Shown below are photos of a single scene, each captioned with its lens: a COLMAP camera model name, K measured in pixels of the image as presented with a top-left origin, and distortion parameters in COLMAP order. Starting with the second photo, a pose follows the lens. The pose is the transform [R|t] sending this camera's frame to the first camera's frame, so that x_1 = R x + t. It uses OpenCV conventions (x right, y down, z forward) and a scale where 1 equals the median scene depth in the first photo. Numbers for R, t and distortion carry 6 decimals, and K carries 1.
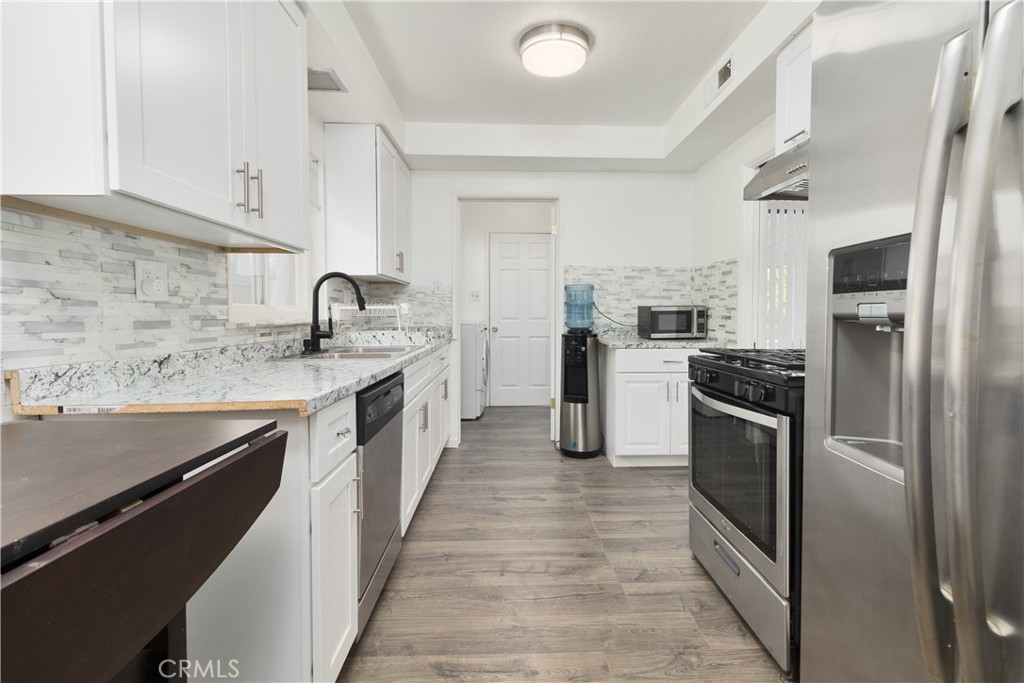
lens RADIAL K [[472.7, 0, 527.6], [0, 472.7, 322.1], [0, 0, 1]] dist [0.001148, 0.000359]
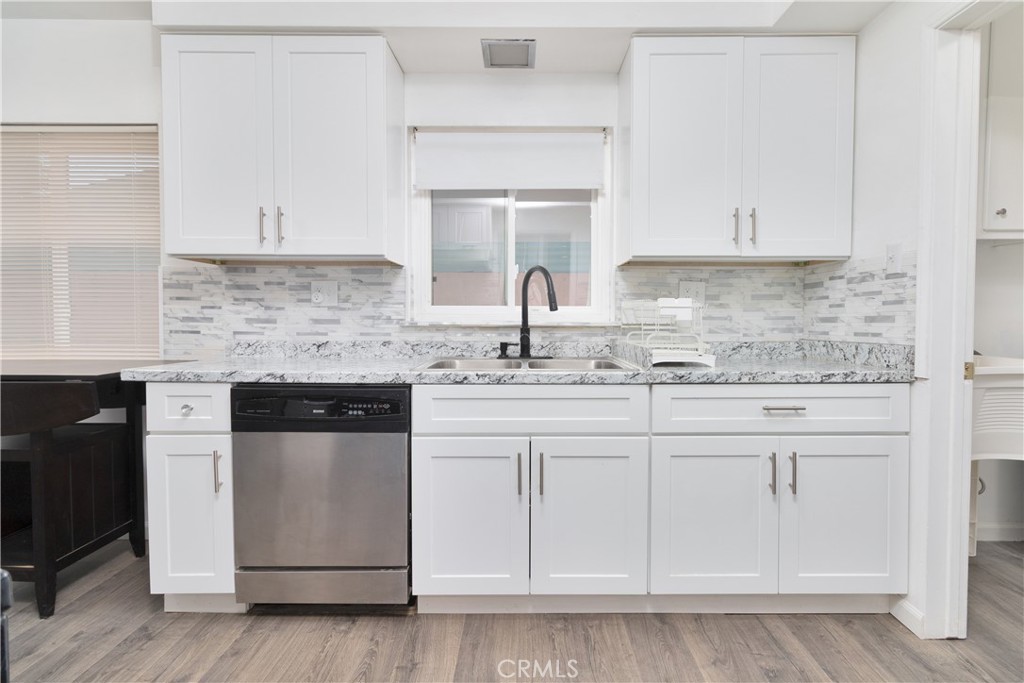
lens RADIAL K [[472.7, 0, 527.6], [0, 472.7, 322.1], [0, 0, 1]] dist [0.001148, 0.000359]
pose [[-0.043125, 0.014637, -0.998962, 0.716369], [-0.021236, 0.999653, 0.015564, -0.029777], [0.998844, 0.021885, -0.042799, 1.684705]]
